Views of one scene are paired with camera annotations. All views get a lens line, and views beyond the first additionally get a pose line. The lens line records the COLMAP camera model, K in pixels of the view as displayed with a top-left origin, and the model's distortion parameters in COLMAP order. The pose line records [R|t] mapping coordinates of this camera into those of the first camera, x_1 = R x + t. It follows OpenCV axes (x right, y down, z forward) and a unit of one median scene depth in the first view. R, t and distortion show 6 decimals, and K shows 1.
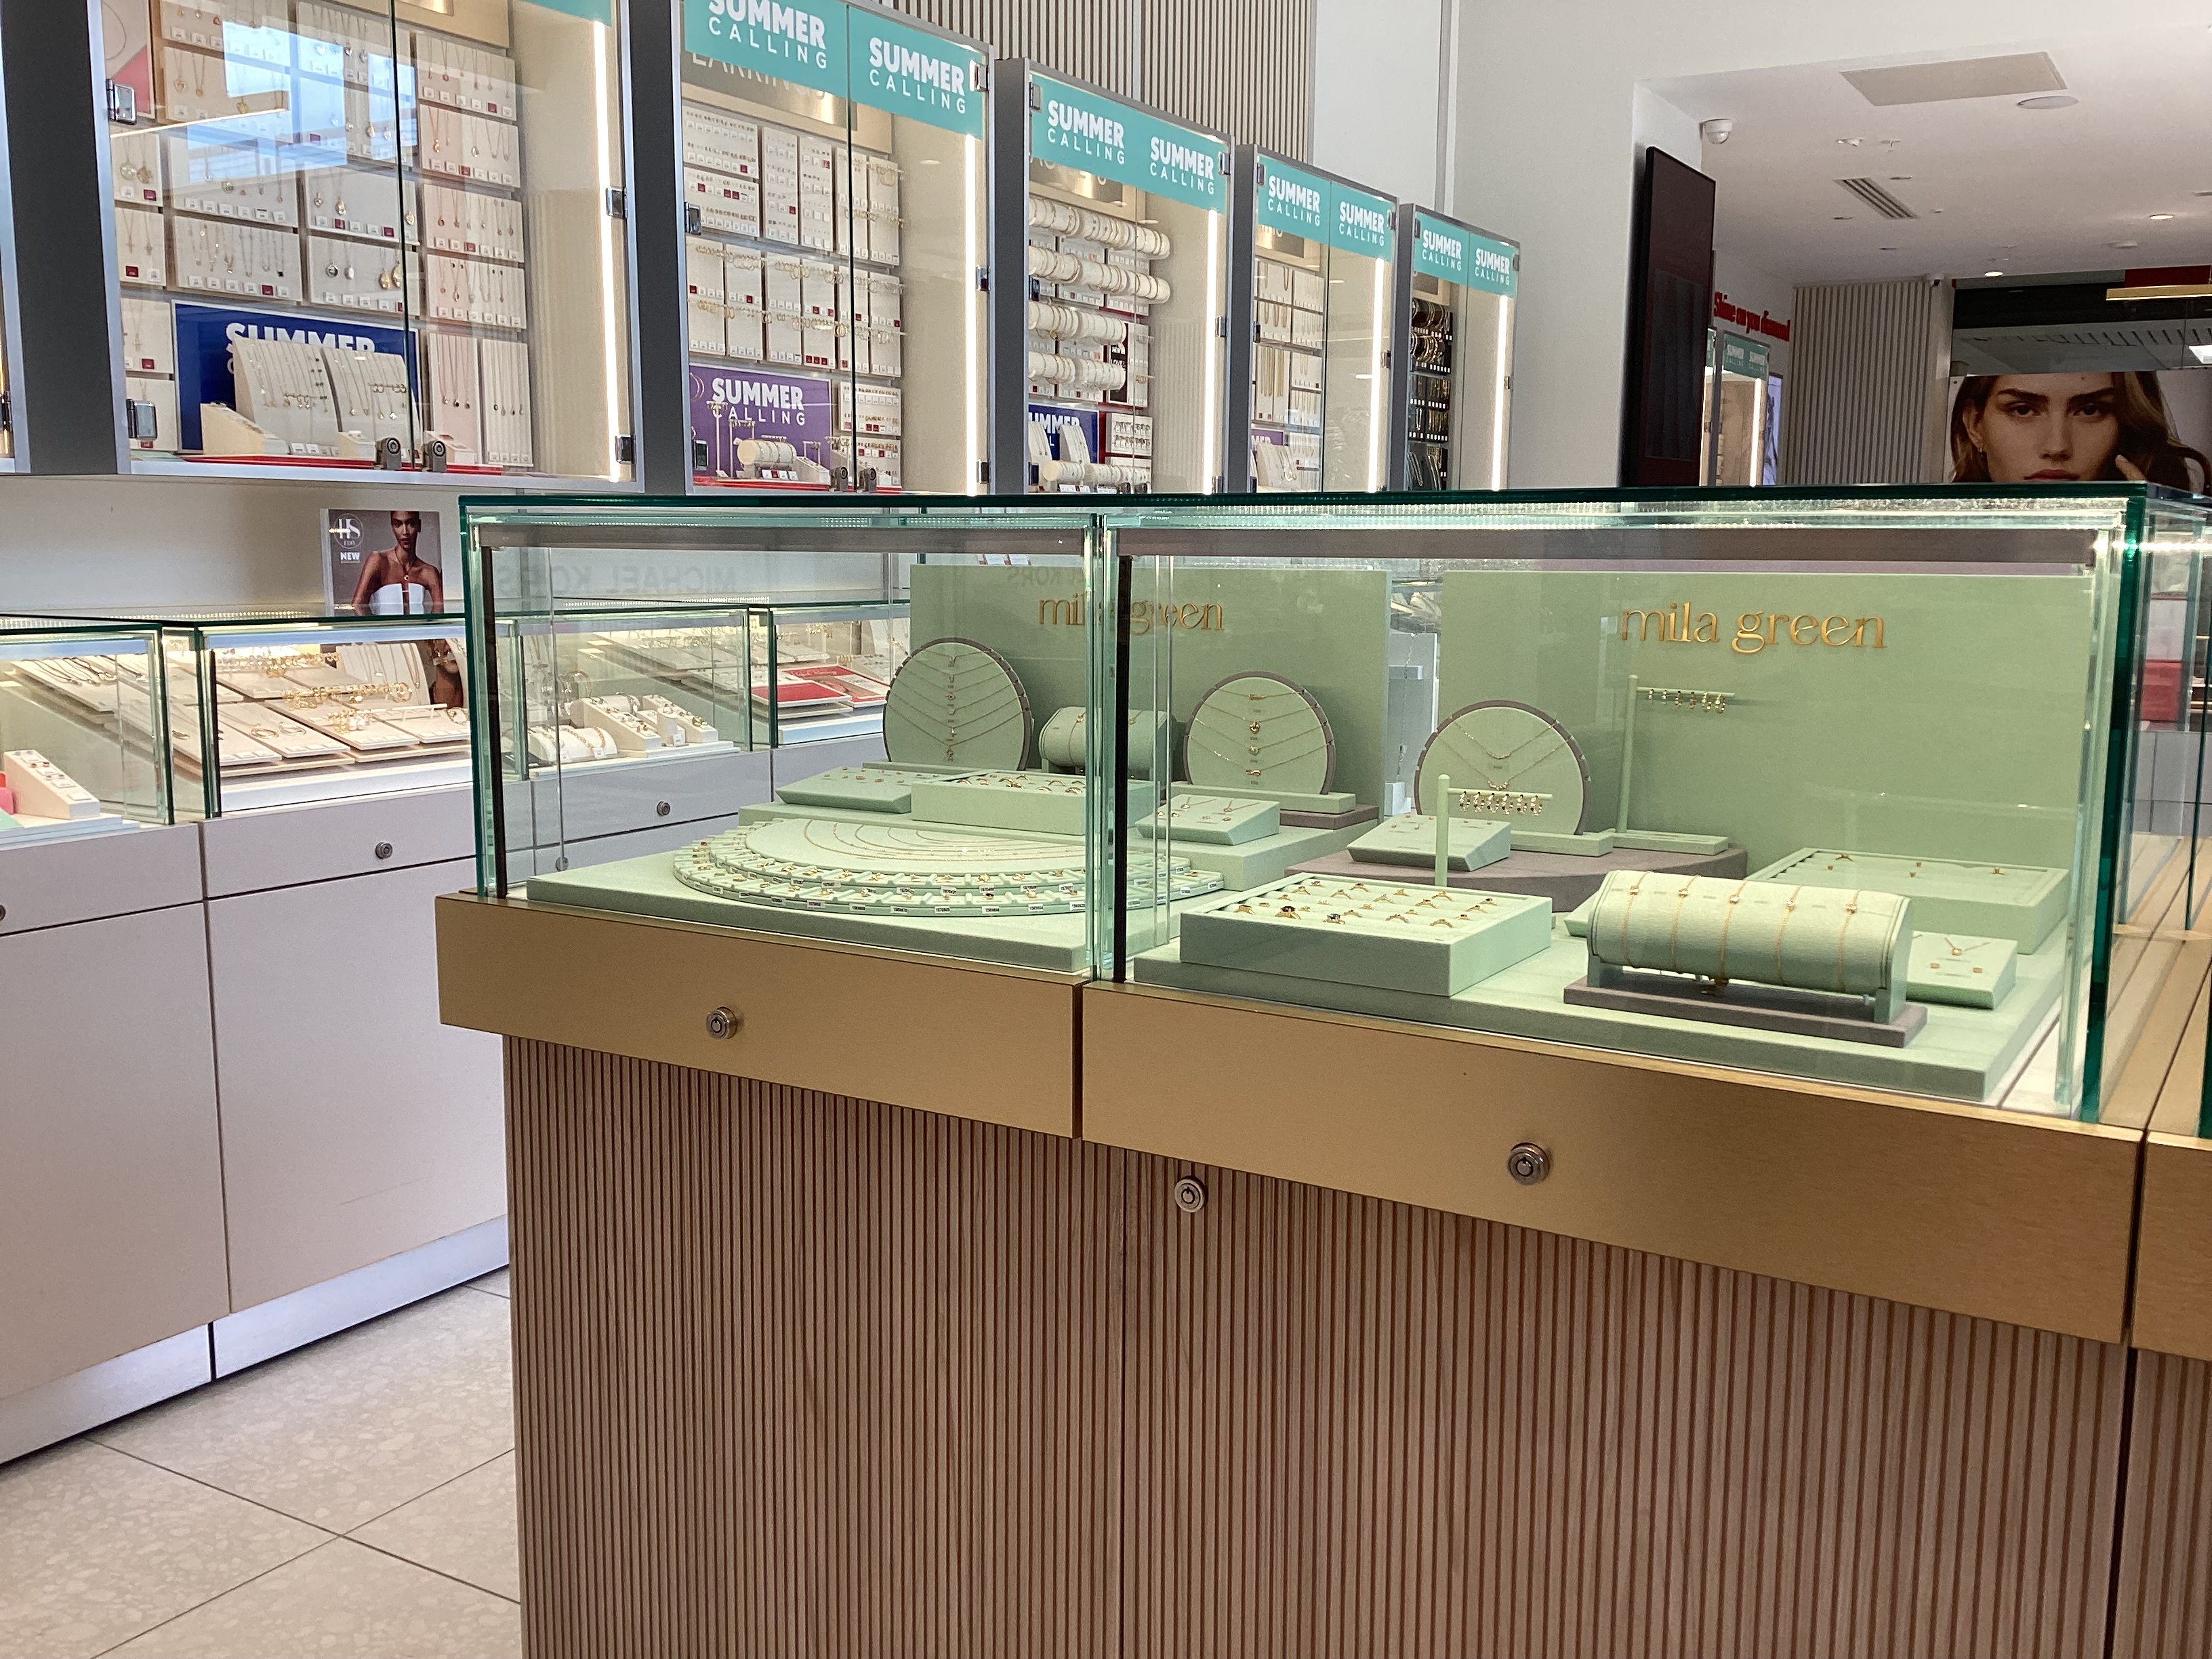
lens RADIAL K [[2001.9, 0, 1109.3], [0, 2001.9, 841.8], [0, 0, 1]] dist [0.147752, -0.294965]
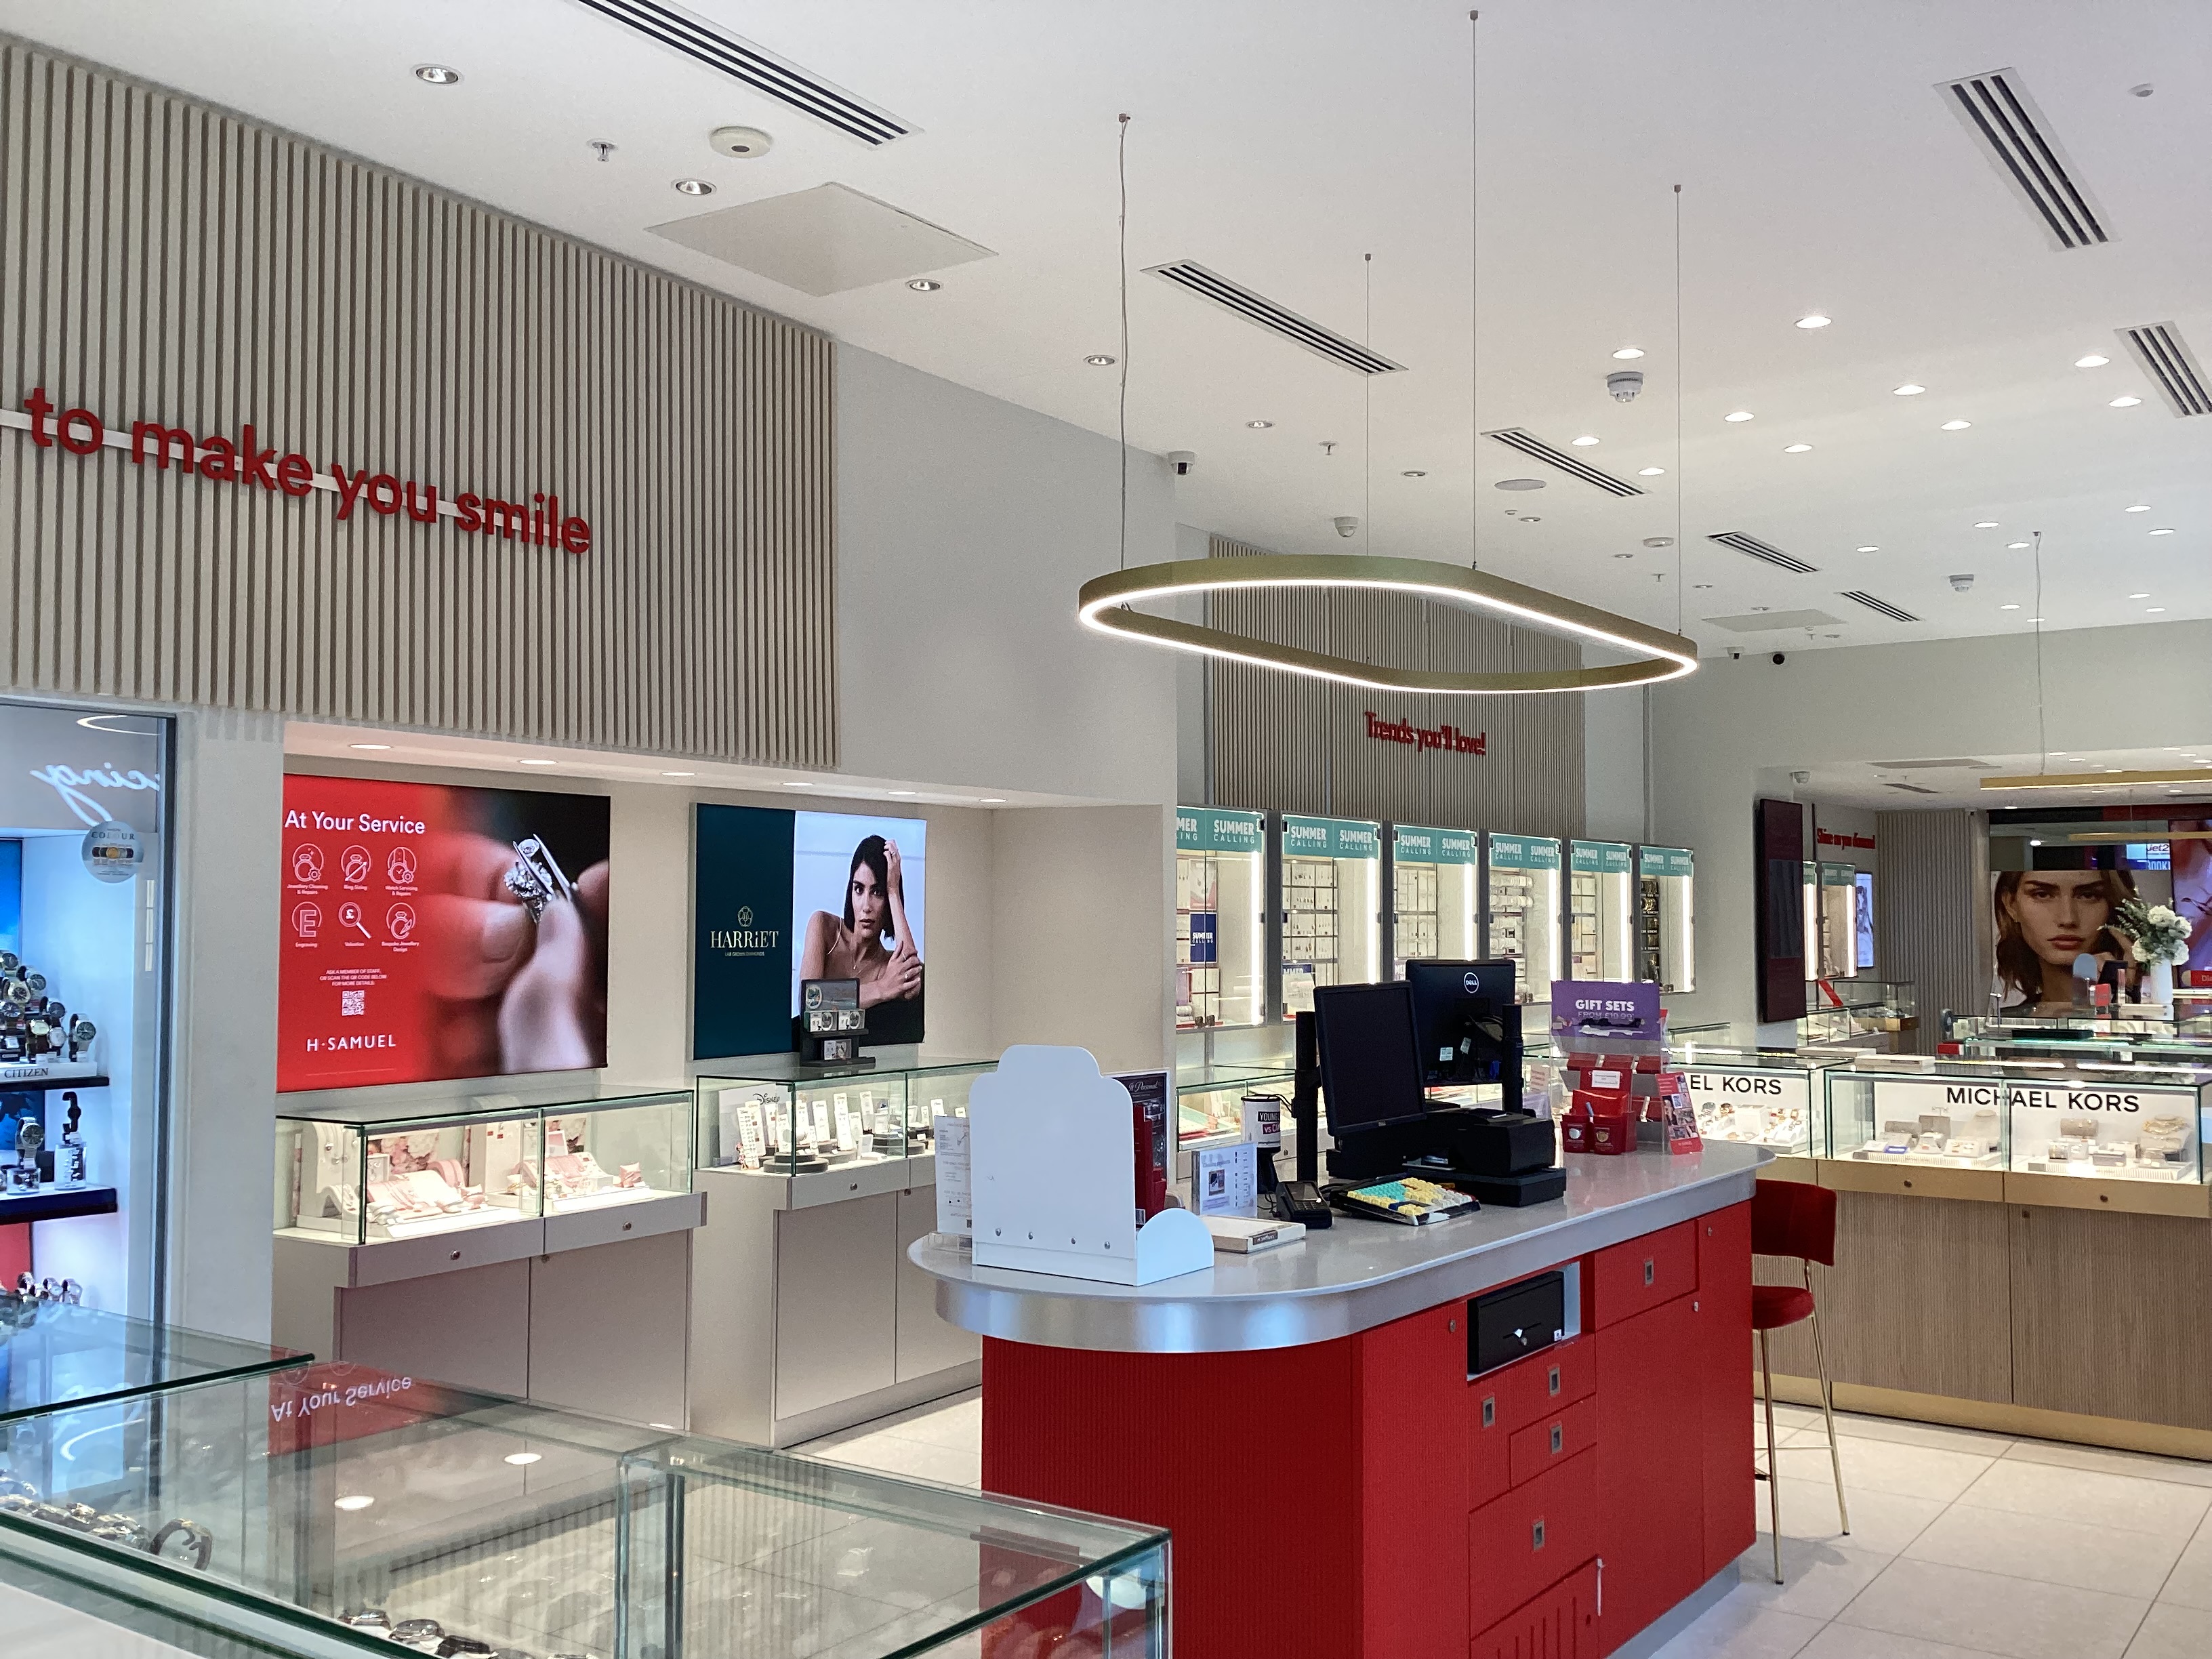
lens RADIAL K [[2001.9, 0, 1109.3], [0, 2001.9, 841.8], [0, 0, 1]] dist [0.147752, -0.294965]
pose [[0.997310, -0.007880, -0.072879, -0.397711], [-0.005956, 0.982206, -0.187711, 0.103541], [0.073061, 0.187640, 0.979517, -1.725677]]
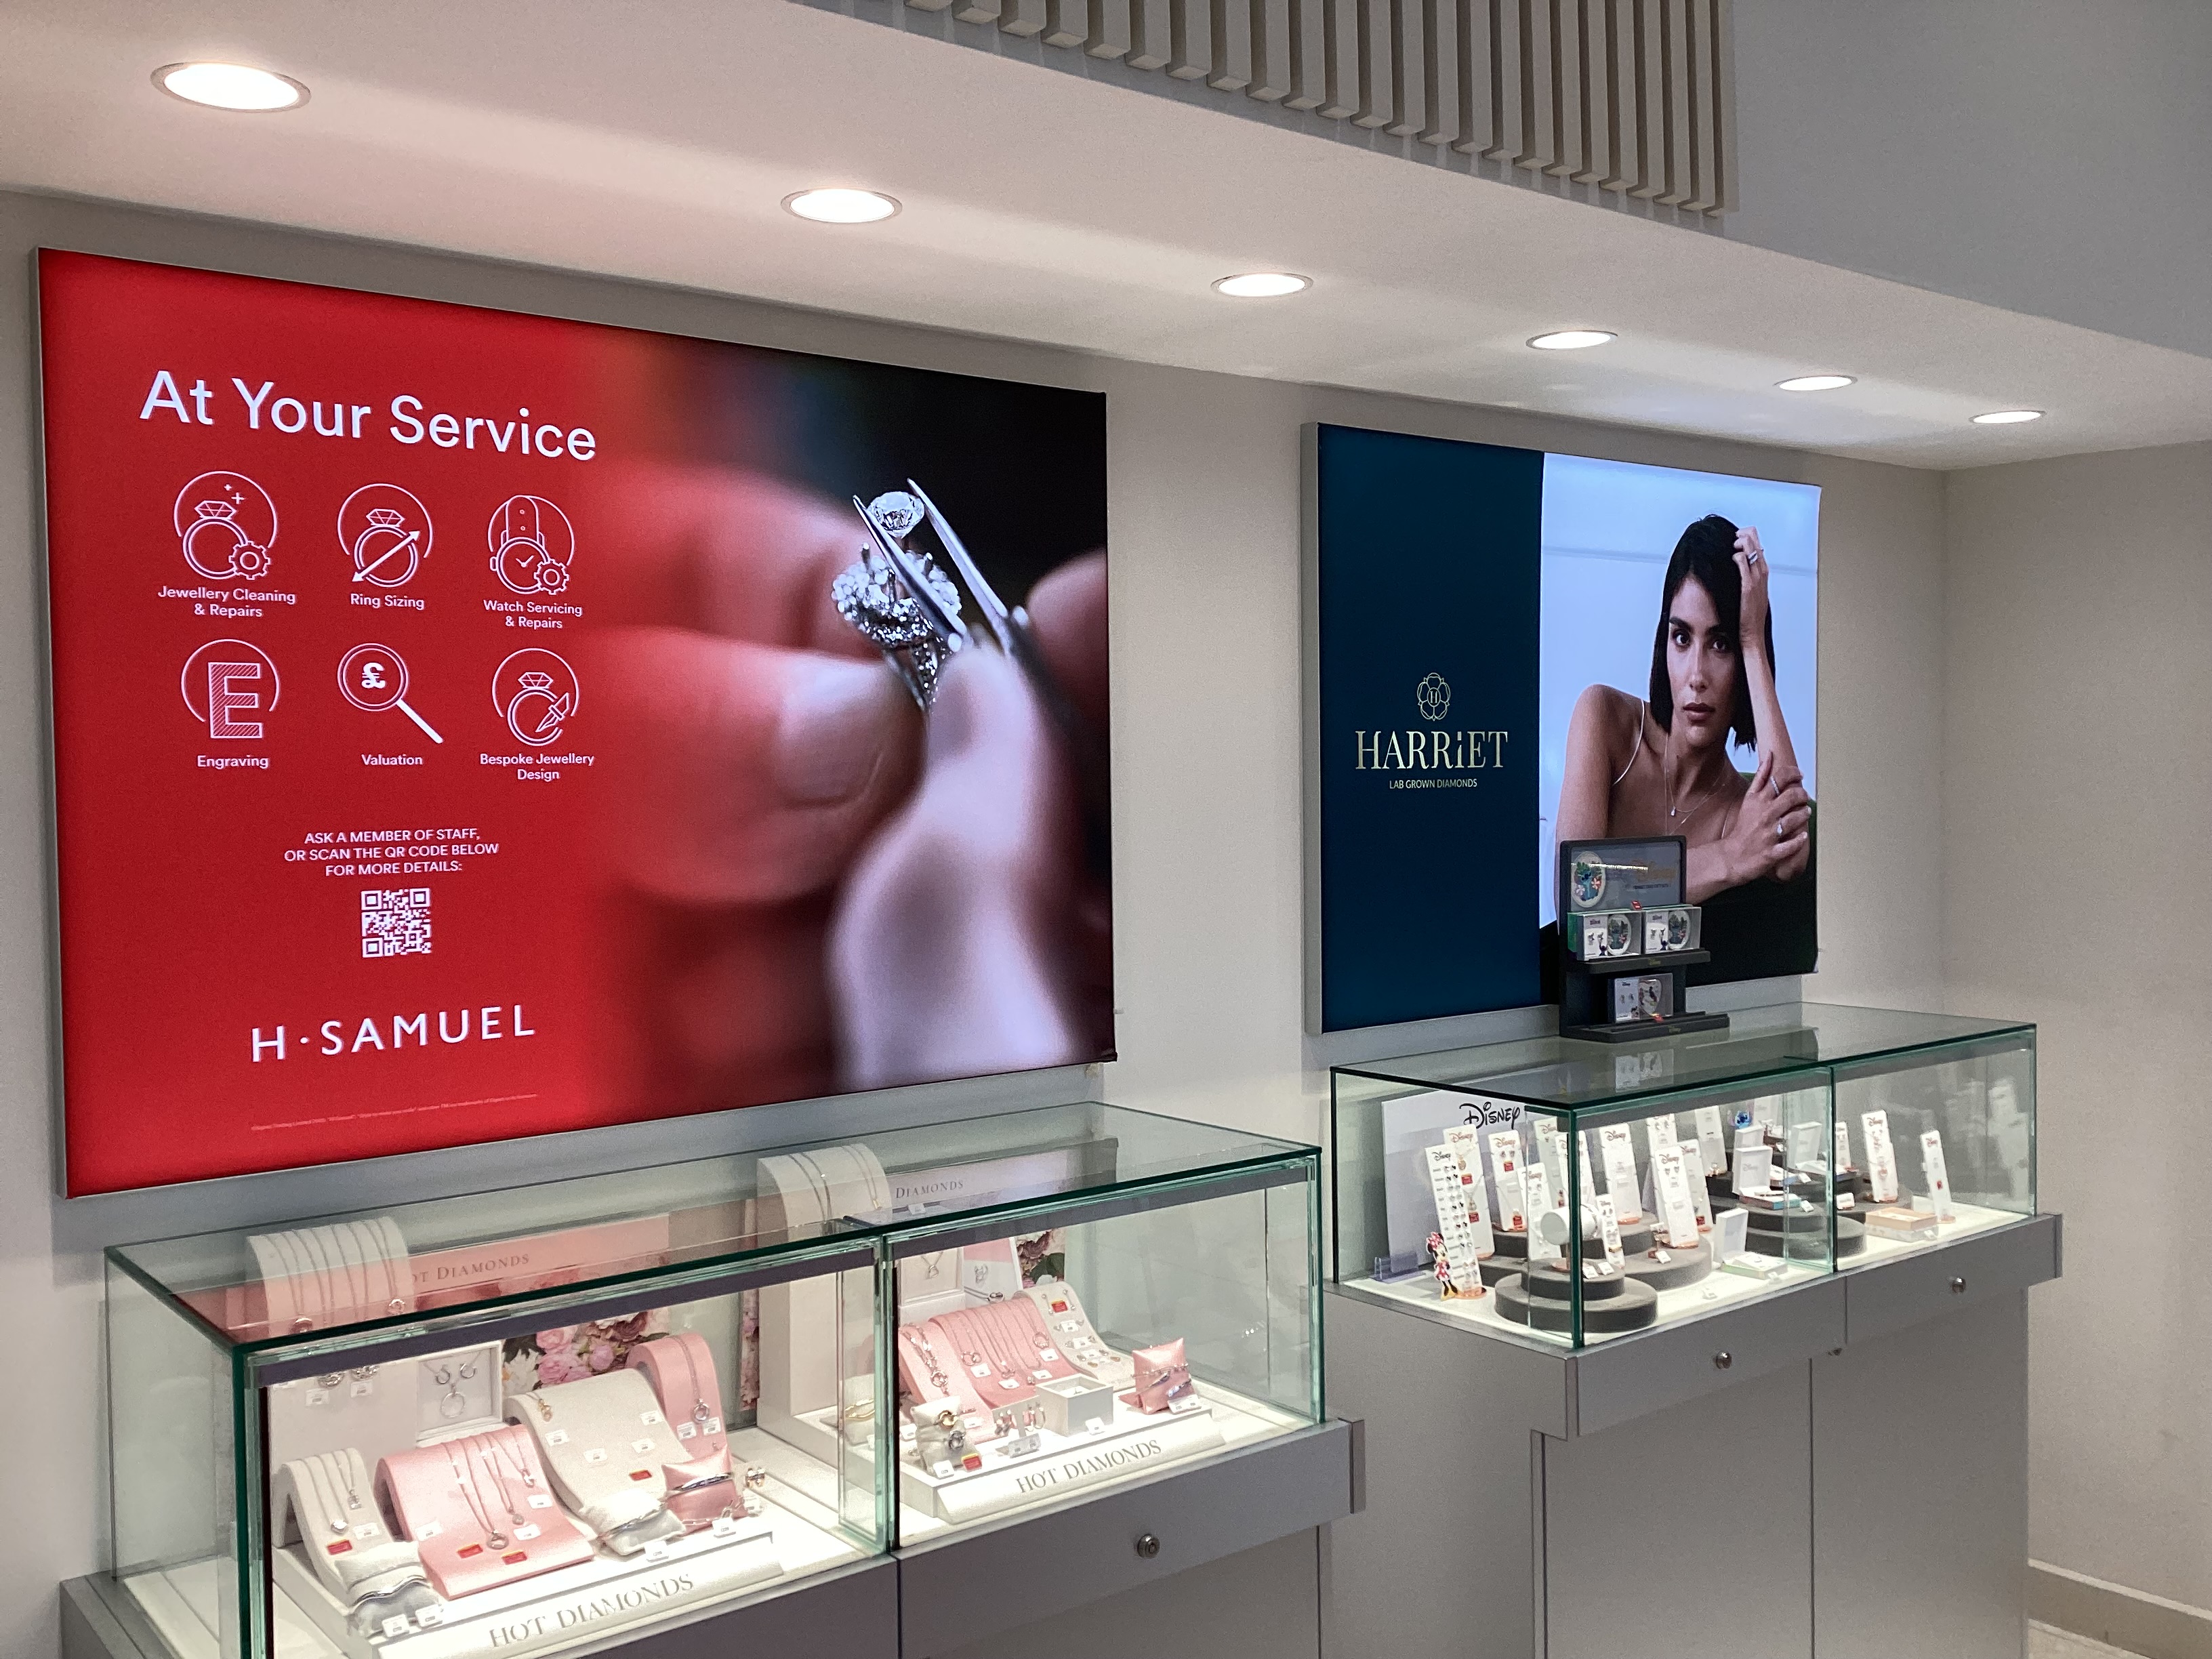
lens RADIAL K [[2001.9, 0, 1109.3], [0, 2001.9, 841.8], [0, 0, 1]] dist [0.147752, -0.294965]
pose [[0.925148, -0.002683, -0.379596, -0.691003], [-0.037819, 0.994349, -0.099200, -0.036740], [0.377717, 0.106131, 0.919818, -0.673377]]
